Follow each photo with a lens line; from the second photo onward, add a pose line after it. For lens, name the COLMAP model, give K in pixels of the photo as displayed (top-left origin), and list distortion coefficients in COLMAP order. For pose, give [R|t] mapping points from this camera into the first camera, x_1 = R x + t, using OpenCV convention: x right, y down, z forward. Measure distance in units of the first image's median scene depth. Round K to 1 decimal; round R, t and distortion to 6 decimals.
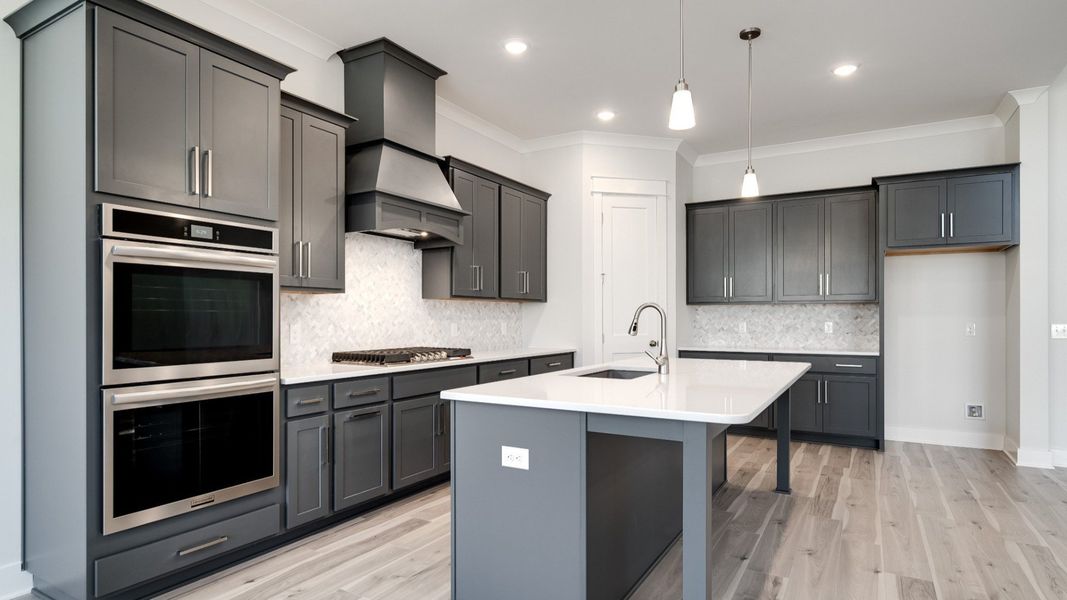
lens RADIAL K [[579.0, 0, 528.7], [0, 579.0, 318.9], [0, 0, 1]] dist [-0.003745, 0.001042]
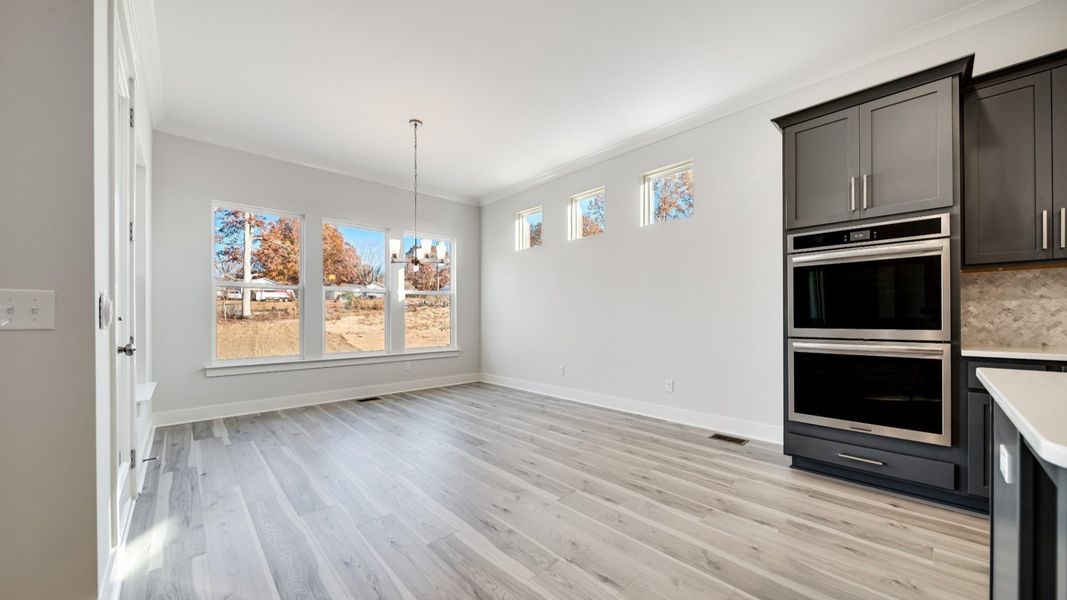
lens RADIAL K [[381.2, 0, 534.9], [0, 381.2, 316.1], [0, 0, 1]] dist [-0.007478, -0.001025]
pose [[-0.282670, -0.002104, -0.959215, 0.316432], [0.001418, 0.999996, -0.002611, 0.027273], [0.959216, -0.002099, -0.282666, 0.294323]]
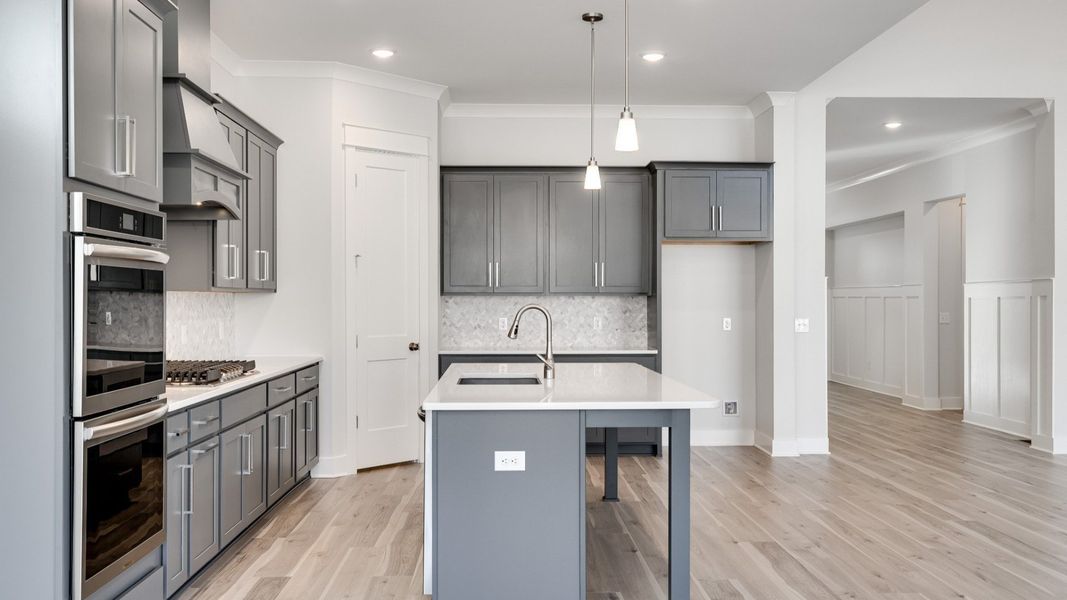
lens RADIAL K [[989.5, 0, 548.4], [0, 989.5, 299.5], [0, 0, 1]] dist [0.019020, 0.000000]
pose [[0.834345, 0.000421, 0.551242, -0.490135], [0.000915, 0.999997, -0.002149, -0.023473], [-0.551242, 0.002297, 0.834342, -0.268338]]
